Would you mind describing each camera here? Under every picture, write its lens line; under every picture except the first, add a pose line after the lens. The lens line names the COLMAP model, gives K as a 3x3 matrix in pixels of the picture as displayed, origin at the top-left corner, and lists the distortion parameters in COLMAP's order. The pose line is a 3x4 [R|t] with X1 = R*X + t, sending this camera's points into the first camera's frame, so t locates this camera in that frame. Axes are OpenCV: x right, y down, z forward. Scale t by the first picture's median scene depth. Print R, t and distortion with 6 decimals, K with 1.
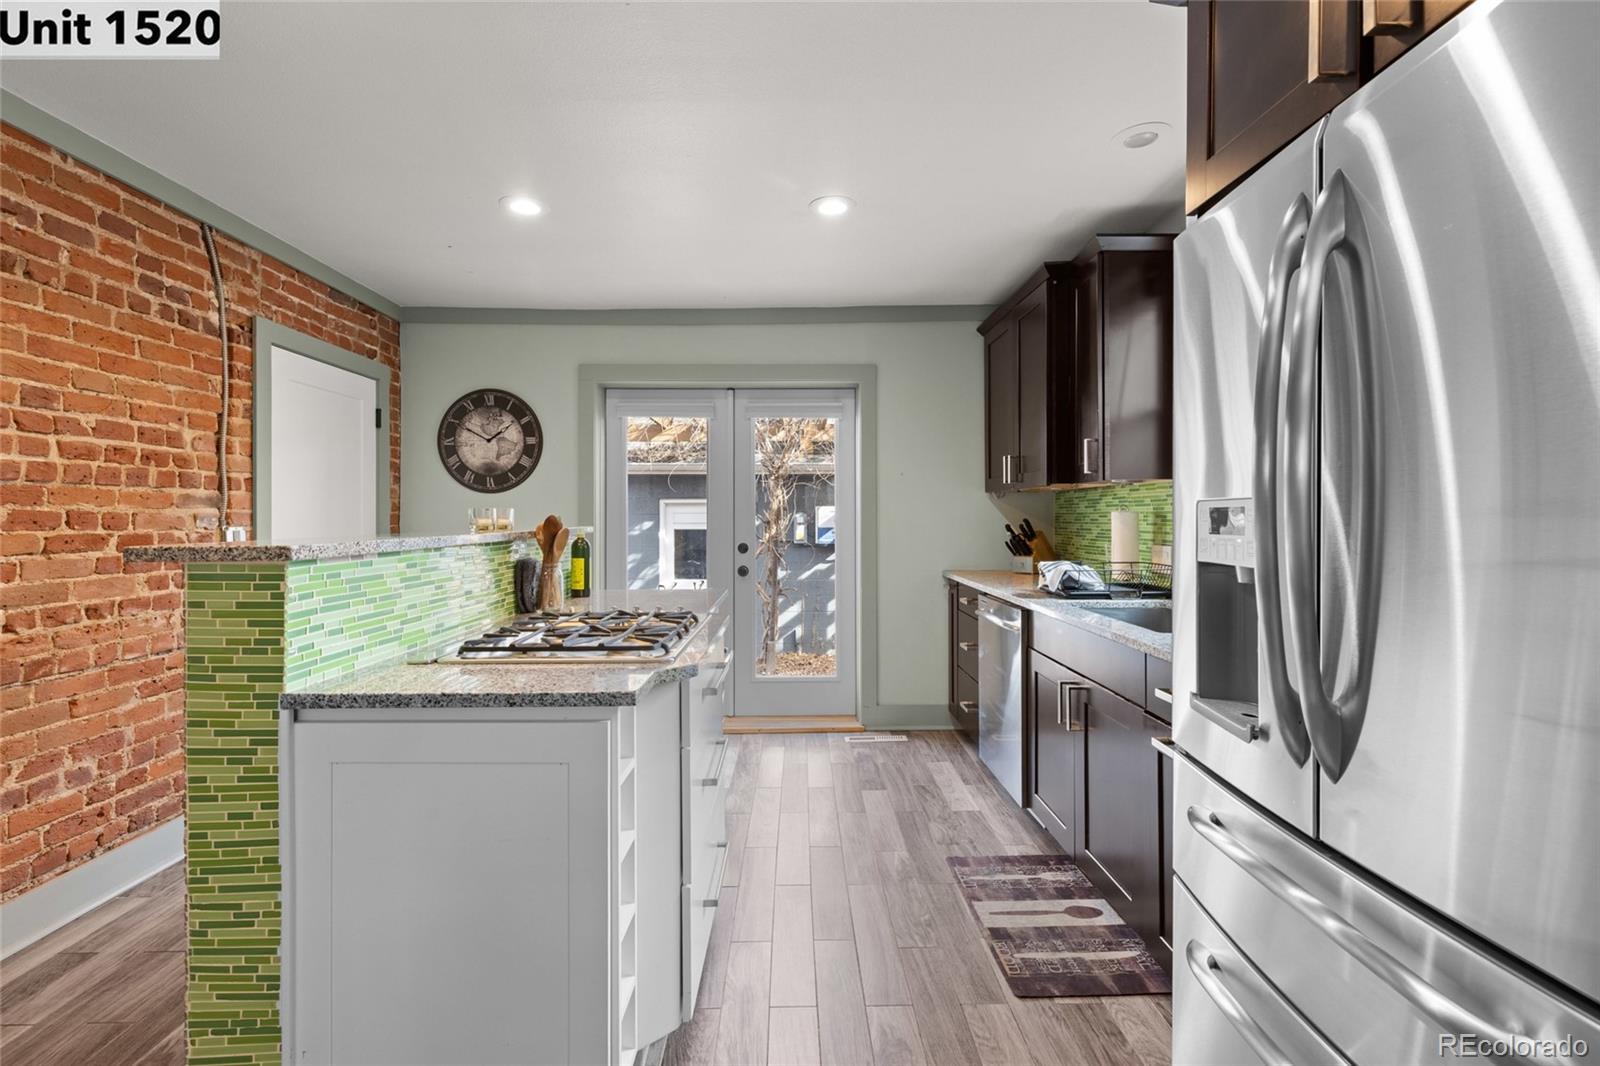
lens RADIAL K [[725.2, 0, 797.1], [0, 725.2, 520.2], [0, 0, 1]] dist [0.001140, -0.000321]
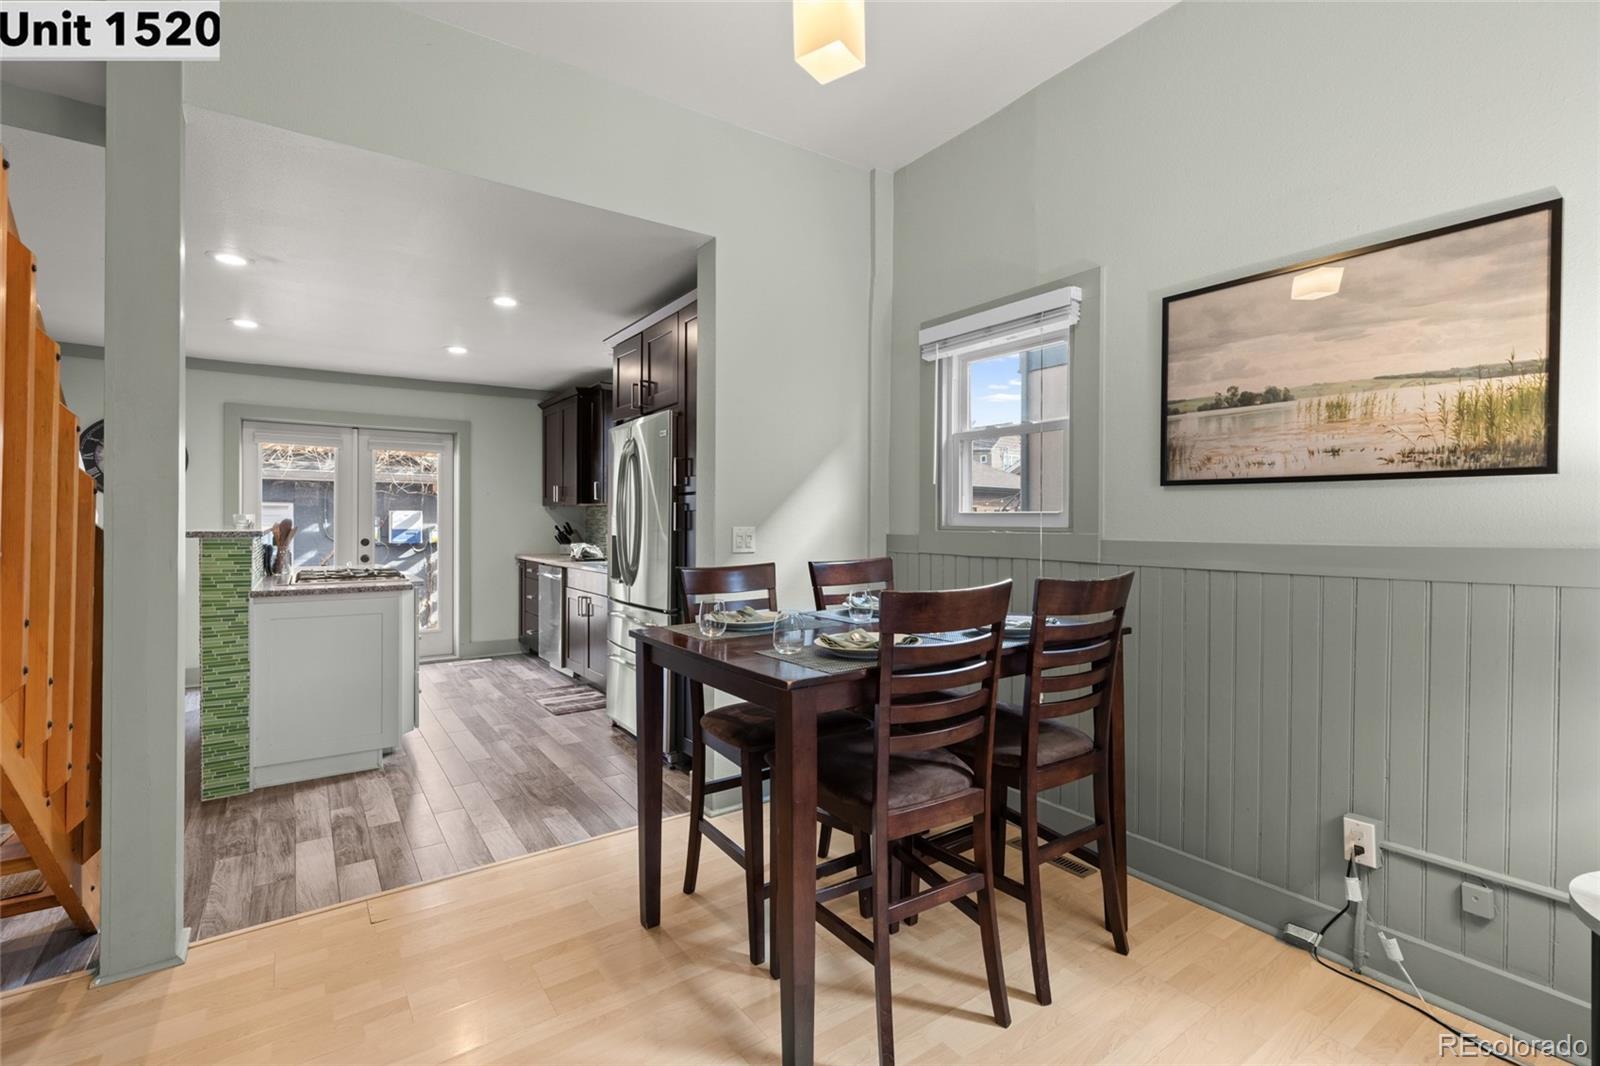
lens RADIAL K [[728.5, 0, 802.7], [0, 728.5, 525.0], [0, 0, 1]] dist [0.001743, -0.000206]
pose [[0.825566, 0.003193, 0.564296, -0.200243], [-0.003804, 0.999993, -0.000092, 0.002663], [-0.564292, -0.002070, 0.825572, -0.749665]]
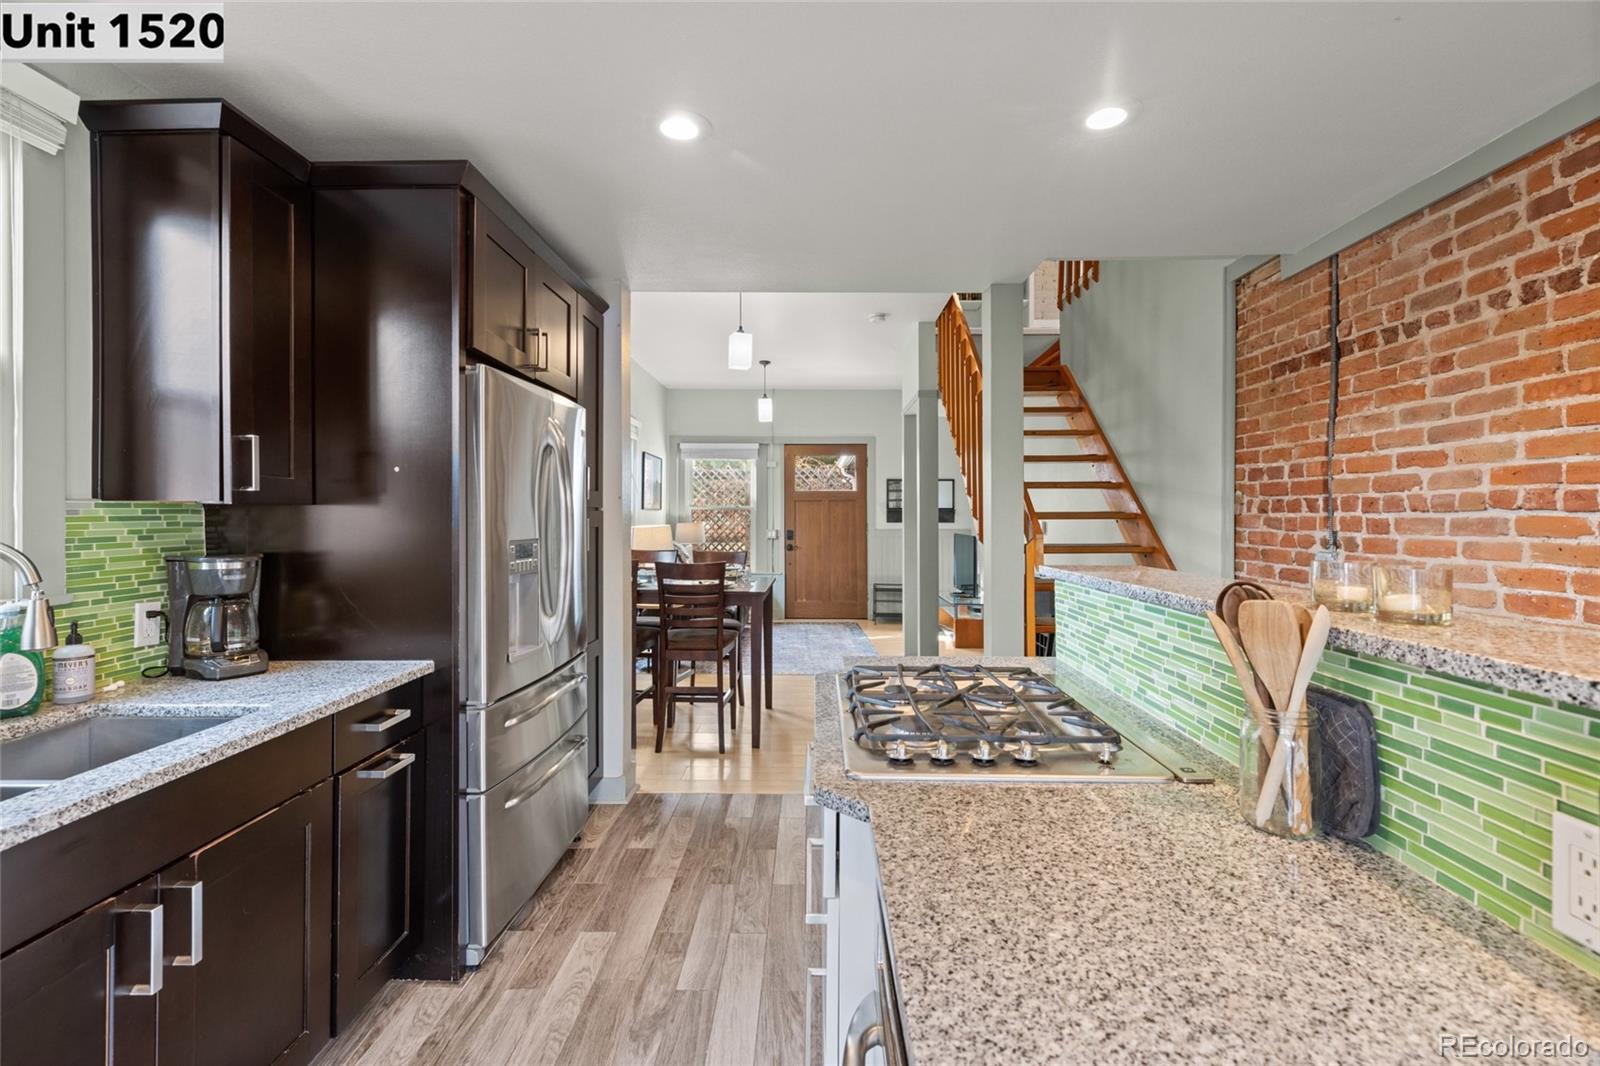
lens RADIAL K [[725.2, 0, 797.1], [0, 725.2, 520.2], [0, 0, 1]] dist [0.001140, -0.000321]
pose [[-0.999623, 0.004535, 0.027091, -0.060245], [0.004754, 0.999957, 0.008025, -0.029908], [-0.027053, 0.008150, -0.999601, 0.940071]]
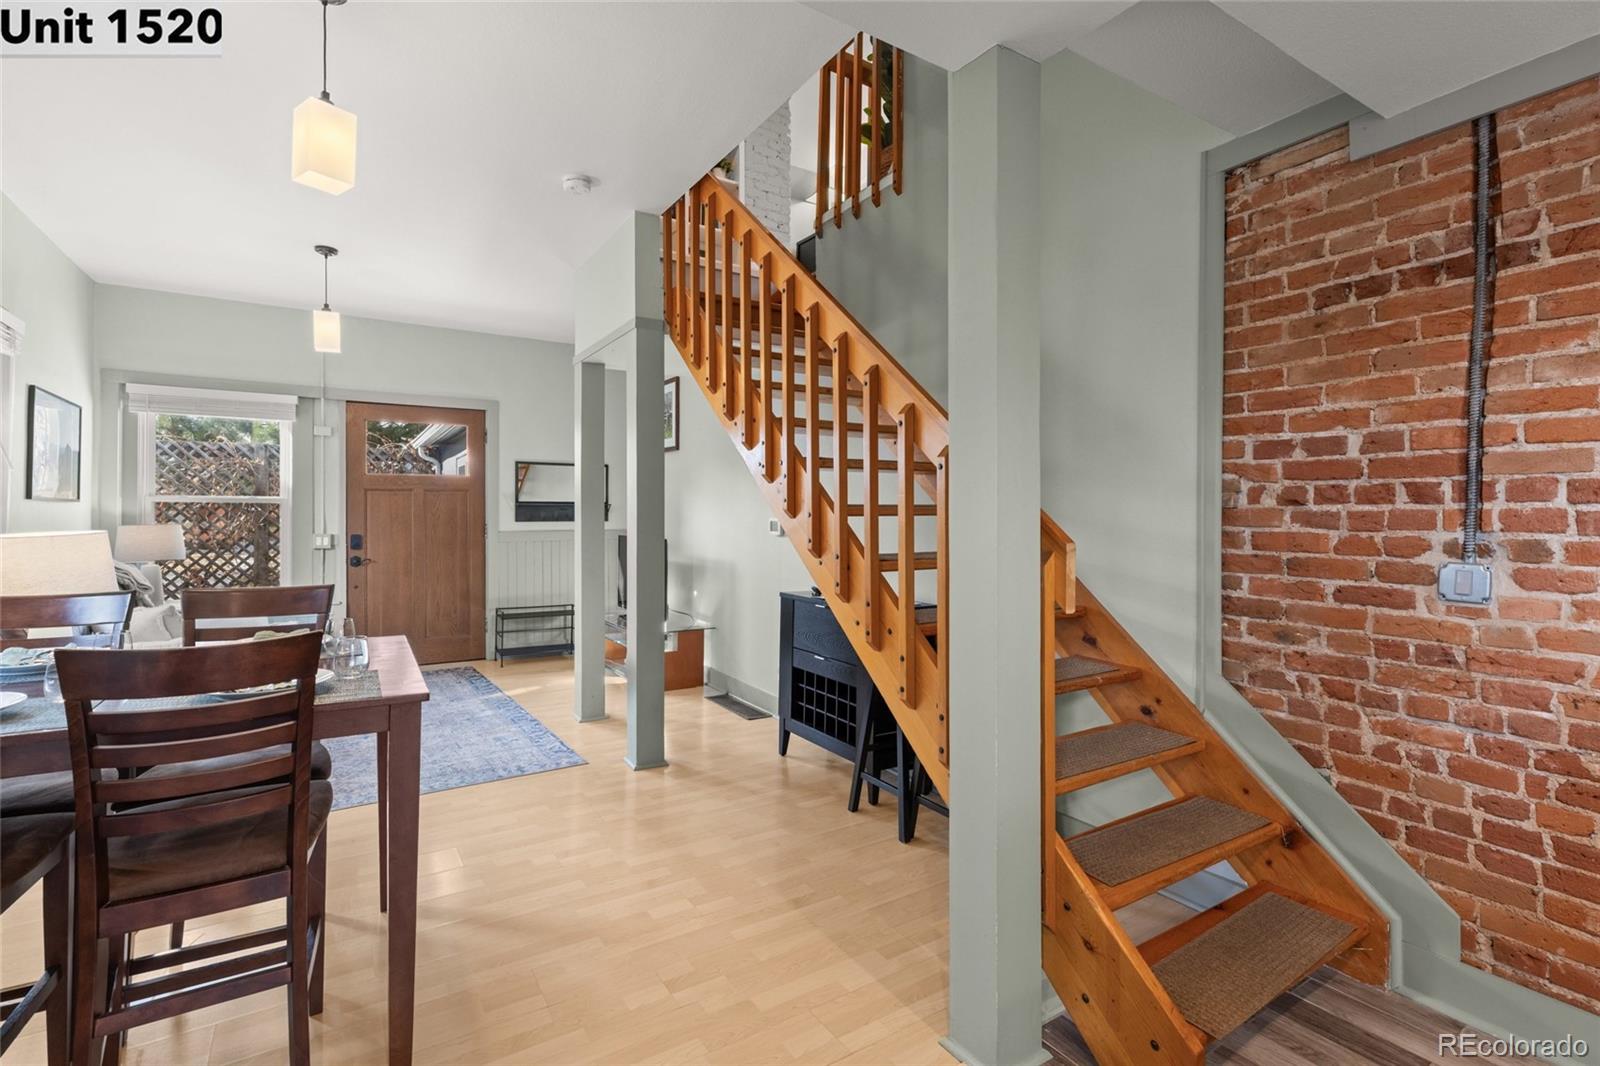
lens RADIAL K [[738.0, 0, 819.1], [0, 738.0, 509.3], [0, 0, 1]] dist [0.001113, -0.000174]
pose [[-0.840531, 0.002775, -0.541756, 0.064441], [0.003859, 0.999992, -0.000864, -0.026338], [0.541750, -0.002817, -0.840535, 0.345366]]
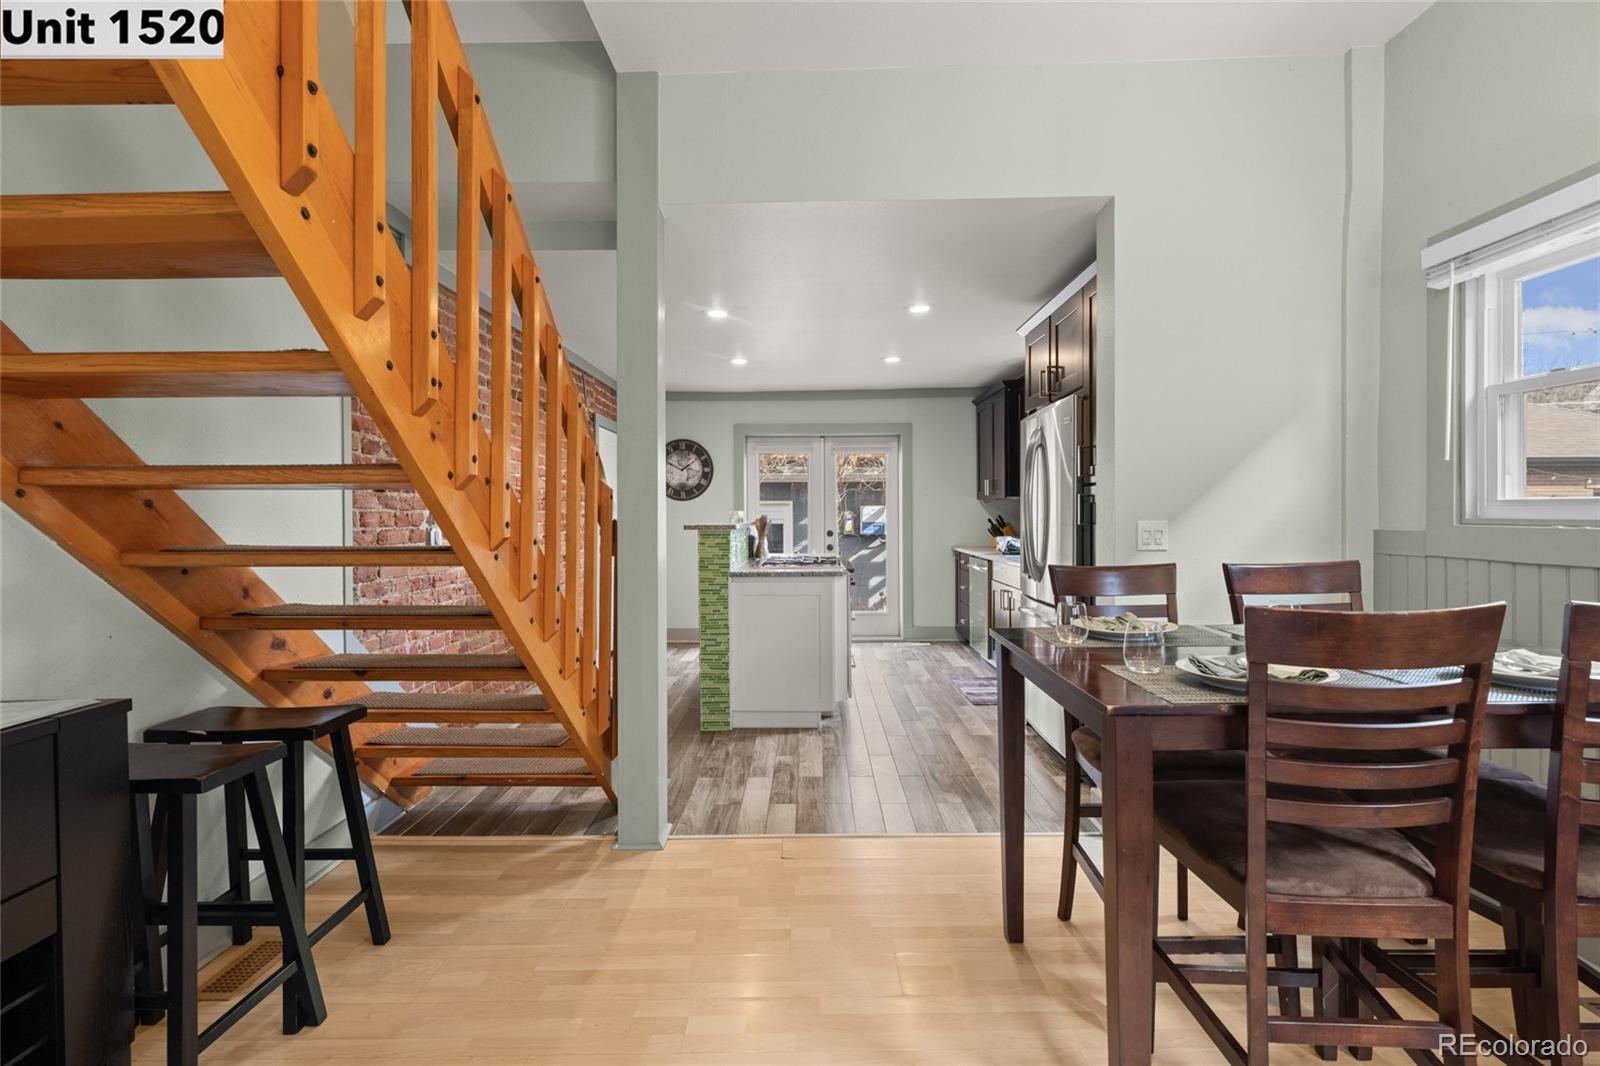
lens RADIAL K [[725.2, 0, 797.1], [0, 725.2, 520.2], [0, 0, 1]] dist [0.001140, -0.000321]
pose [[0.999511, -0.001848, -0.031200, -0.114343], [0.001999, 0.999986, 0.004805, 0.000429], [0.031190, -0.004865, 0.999502, -0.756543]]
